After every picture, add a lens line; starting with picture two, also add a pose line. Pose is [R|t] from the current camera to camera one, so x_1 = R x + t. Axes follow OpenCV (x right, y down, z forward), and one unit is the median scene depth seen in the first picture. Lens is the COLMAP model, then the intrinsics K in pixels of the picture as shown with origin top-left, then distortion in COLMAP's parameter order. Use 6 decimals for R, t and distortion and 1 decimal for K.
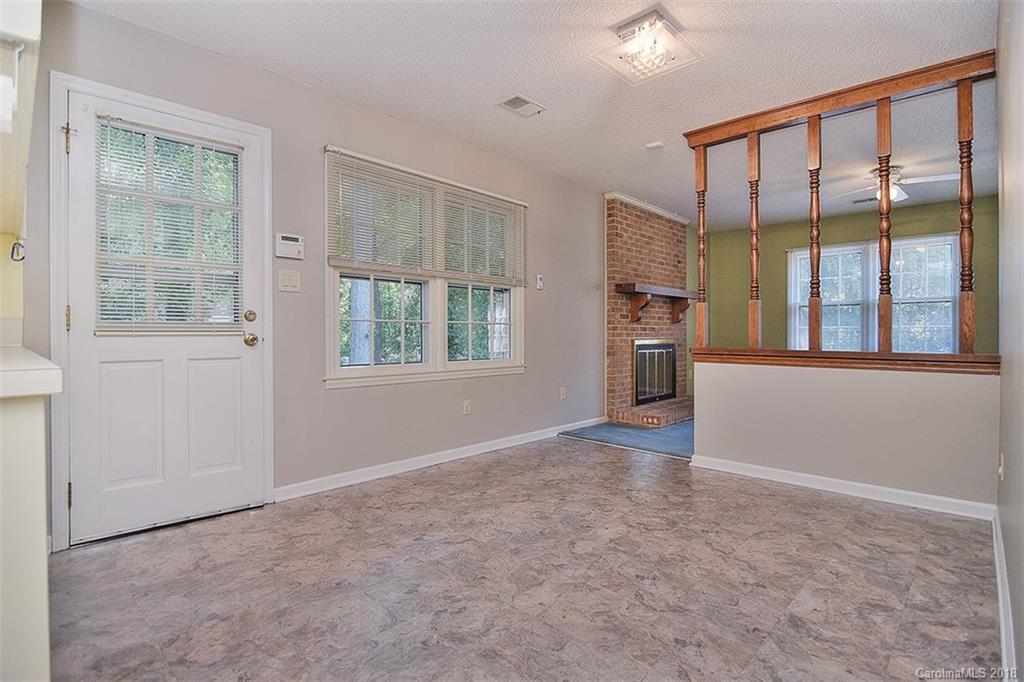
lens RADIAL K [[495.7, 0, 514.1], [0, 495.7, 341.8], [0, 0, 1]] dist [-0.002615, -0.014904]
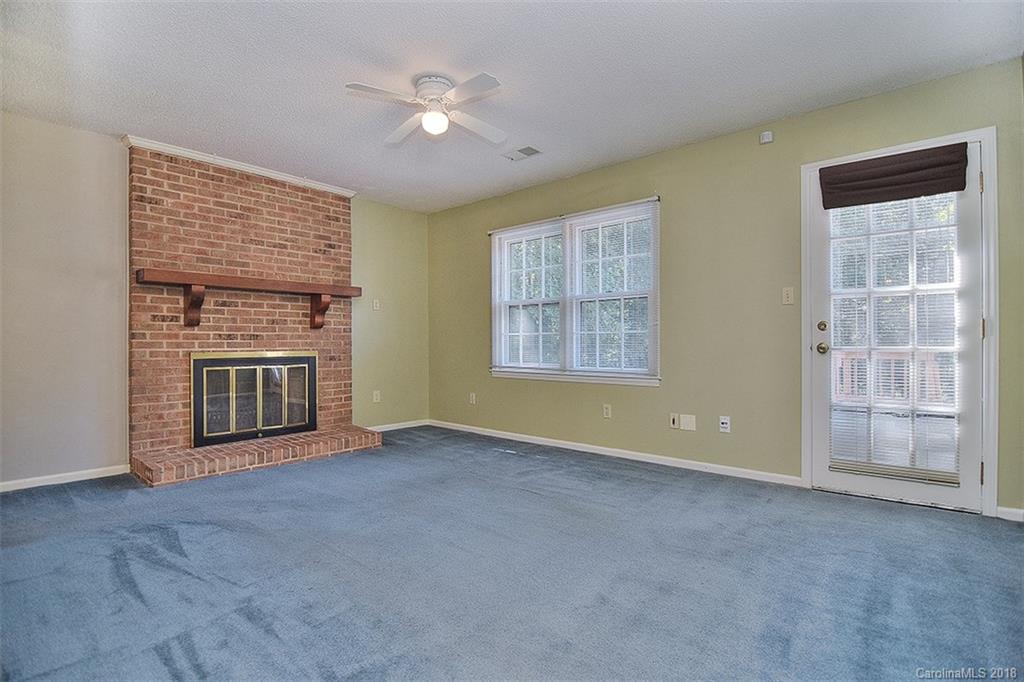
lens RADIAL K [[497.1, 0, 513.1], [0, 497.1, 341.9], [0, 0, 1]] dist [0.002265, -0.014063]
pose [[0.999170, -0.001152, 0.040724, 1.253339], [0.001837, 0.999858, -0.016776, -0.010900], [-0.040699, 0.016837, 0.999030, 0.538900]]
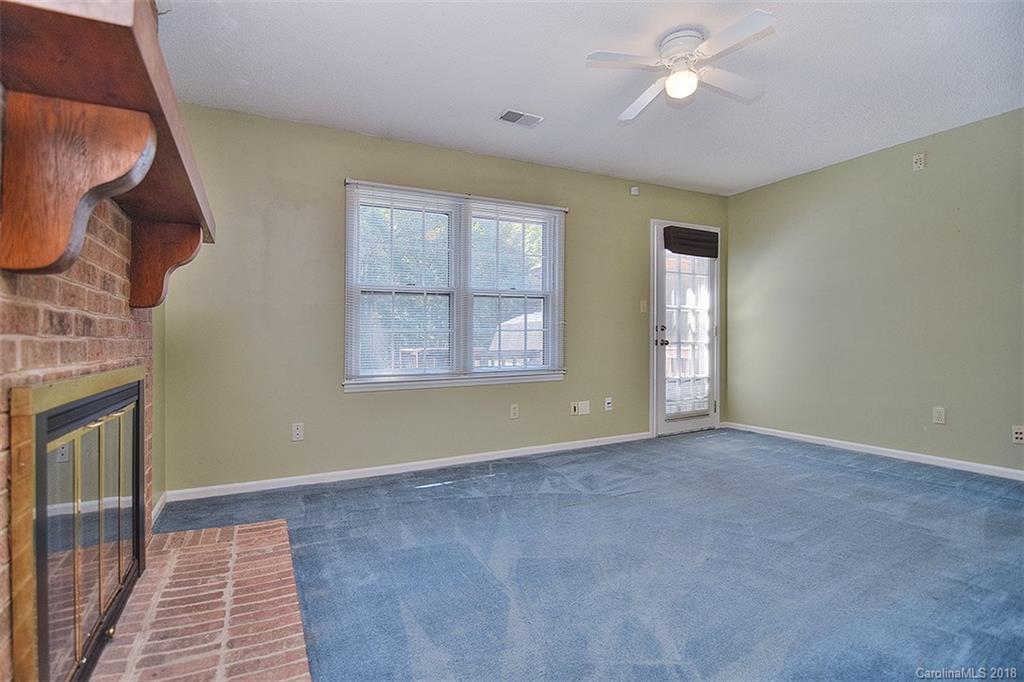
lens RADIAL K [[492.5, 0, 514.4], [0, 492.5, 317.2], [0, 0, 1]] dist [-0.000304, -0.000361]
pose [[0.324004, 0.037642, 0.945306, 0.281328], [0.025755, 0.998487, -0.048588, -0.029625], [-0.945705, 0.040088, 0.322545, 1.511789]]
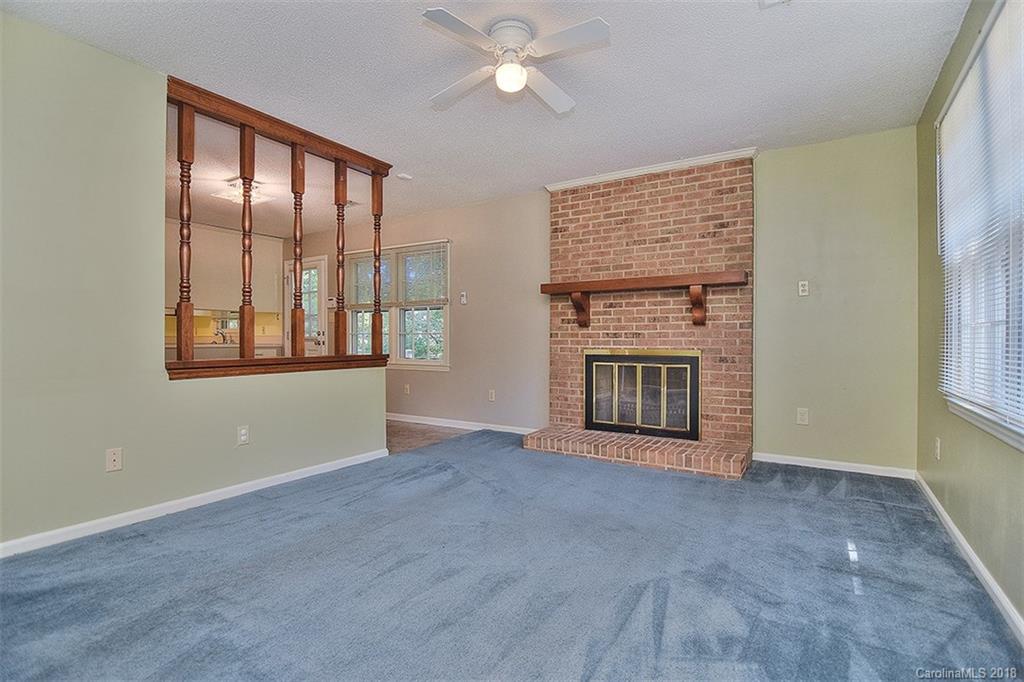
lens RADIAL K [[497.1, 0, 513.1], [0, 497.1, 341.9], [0, 0, 1]] dist [0.002265, -0.014063]
pose [[0.198038, 0.005006, -0.980182, 1.941199], [-0.016179, 0.999867, 0.001838, -0.027490], [0.980061, 0.015494, 0.198093, 1.355239]]
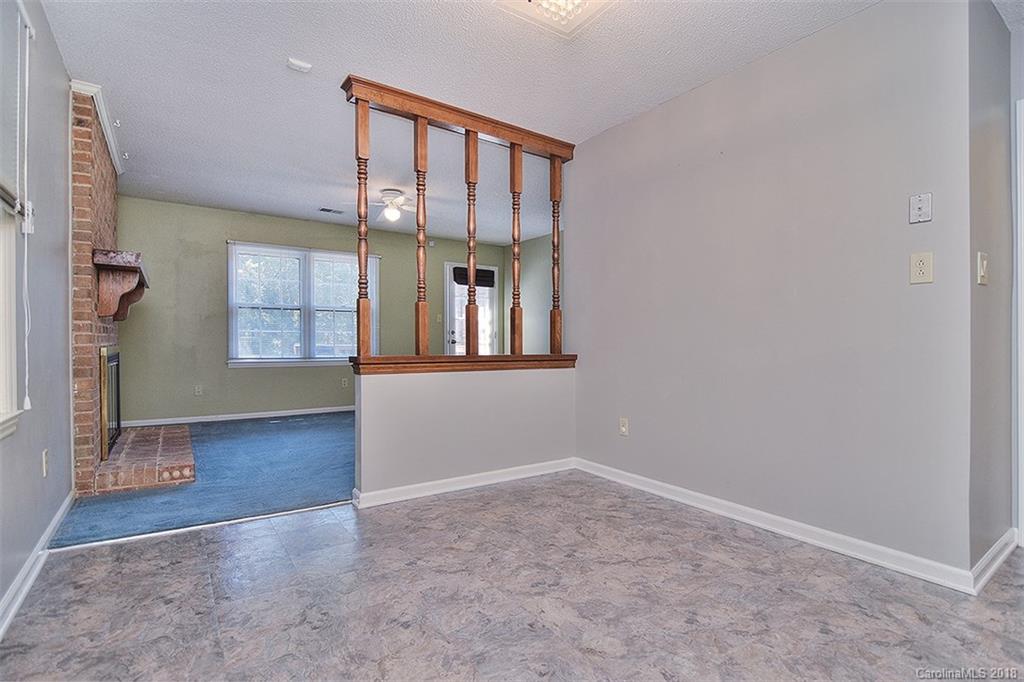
lens RADIAL K [[497.1, 0, 513.1], [0, 497.1, 341.9], [0, 0, 1]] dist [0.002265, -0.014063]
pose [[0.204351, -0.002975, 0.978893, -0.442773], [0.009842, 0.999951, 0.000984, -0.011432], [-0.978848, 0.009434, 0.204370, 0.756218]]
